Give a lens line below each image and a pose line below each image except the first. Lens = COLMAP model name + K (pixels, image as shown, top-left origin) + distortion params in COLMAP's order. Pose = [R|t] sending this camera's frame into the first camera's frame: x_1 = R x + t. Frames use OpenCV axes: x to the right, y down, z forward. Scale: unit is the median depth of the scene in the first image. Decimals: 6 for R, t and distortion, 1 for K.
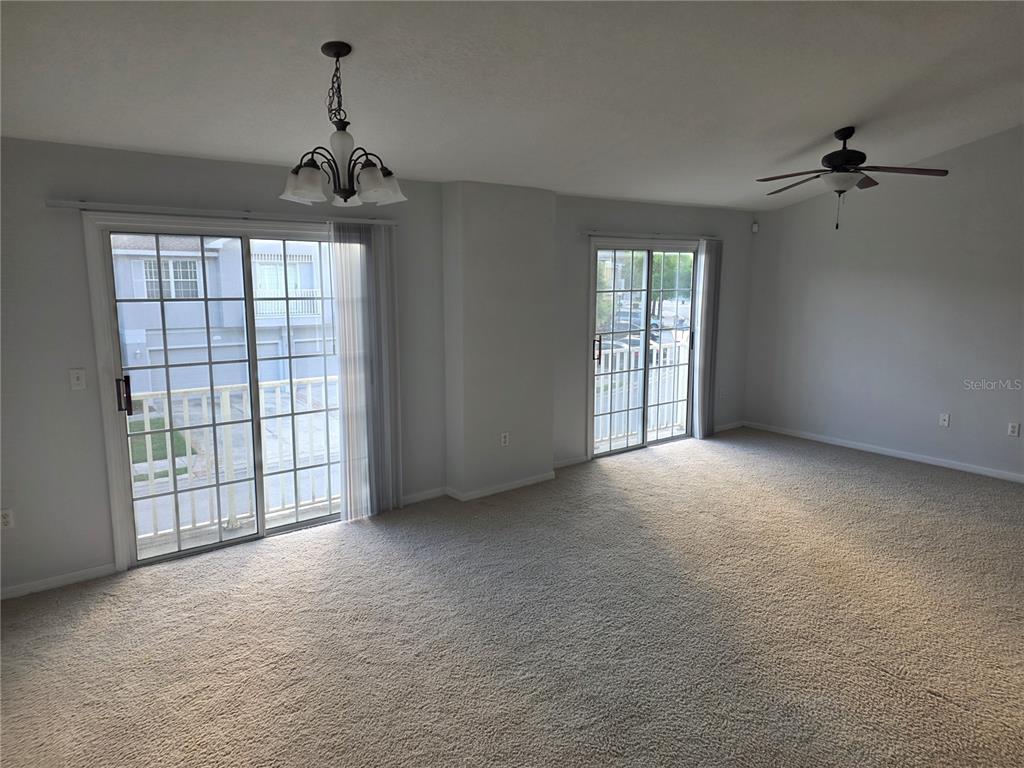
lens RADIAL K [[667.5, 0, 512.8], [0, 667.5, 370.5], [0, 0, 1]] dist [0.074944, -0.046976]
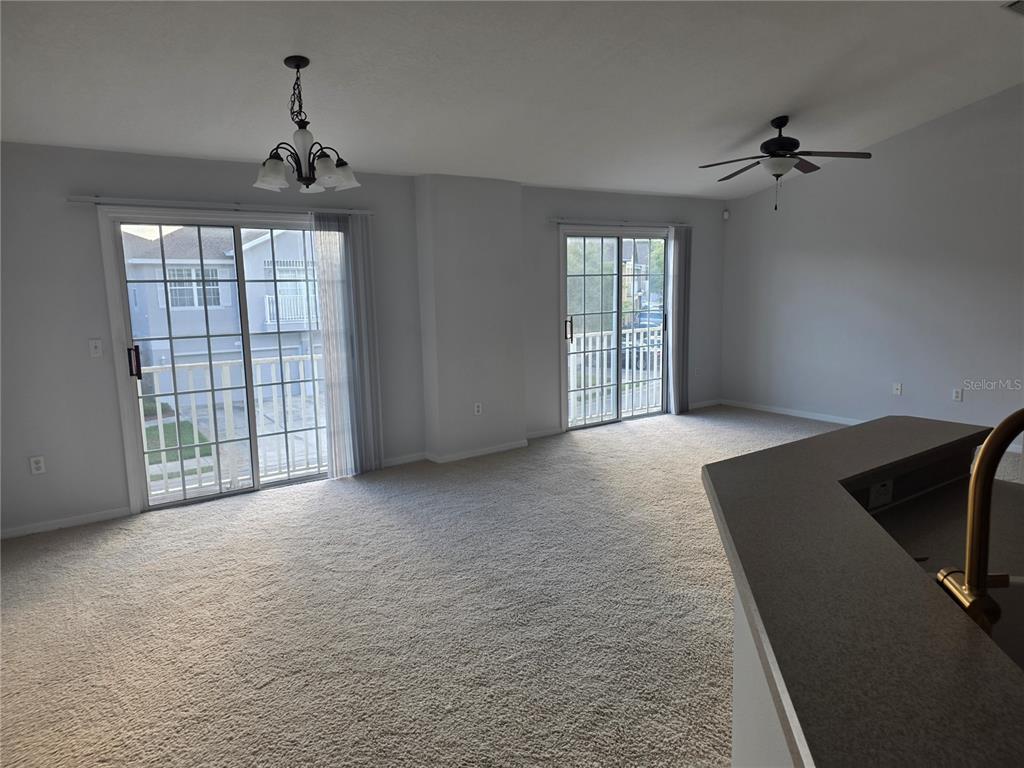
lens RADIAL K [[669.7, 0, 507.5], [0, 669.7, 369.8], [0, 0, 1]] dist [0.099173, -0.095007]
pose [[0.999127, -0.016981, -0.038177, 0.089518], [0.016712, 0.999833, -0.007348, 0.053389], [0.038296, 0.006703, 0.999244, -0.117875]]
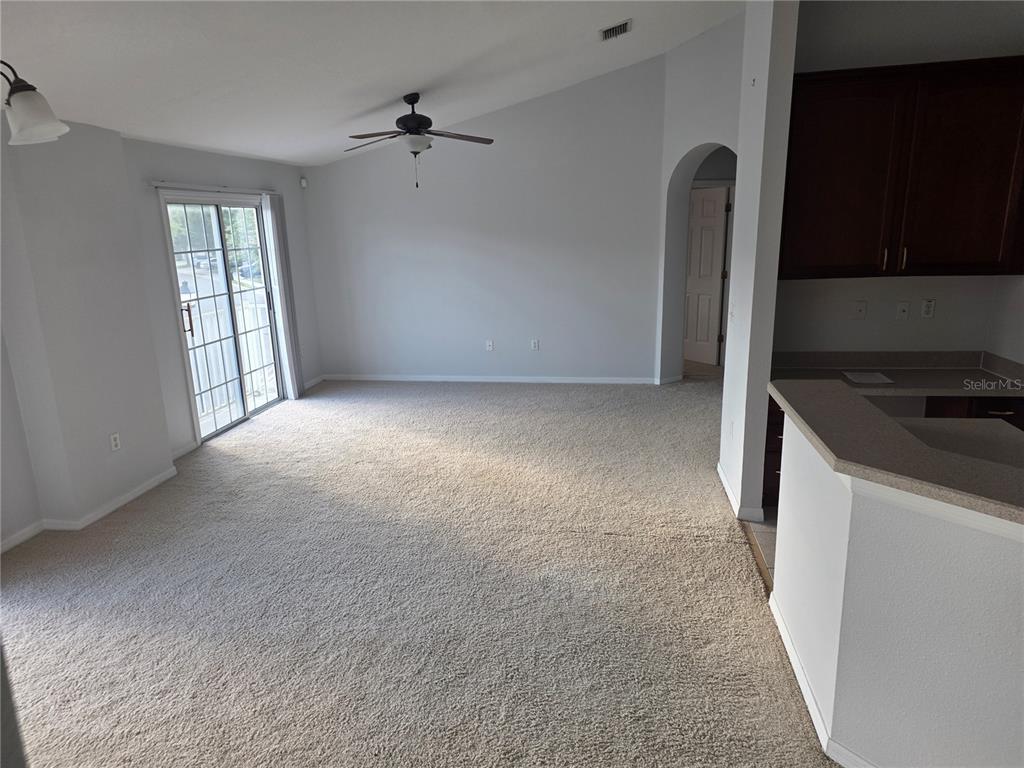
lens RADIAL K [[672.0, 0, 502.0], [0, 672.0, 384.7], [0, 0, 1]] dist [0.093945, -0.093672]
pose [[0.744582, -0.179896, 0.642833, -0.208459], [0.126320, 0.983574, 0.128937, -0.016038], [-0.655470, -0.014802, 0.755077, 0.064415]]
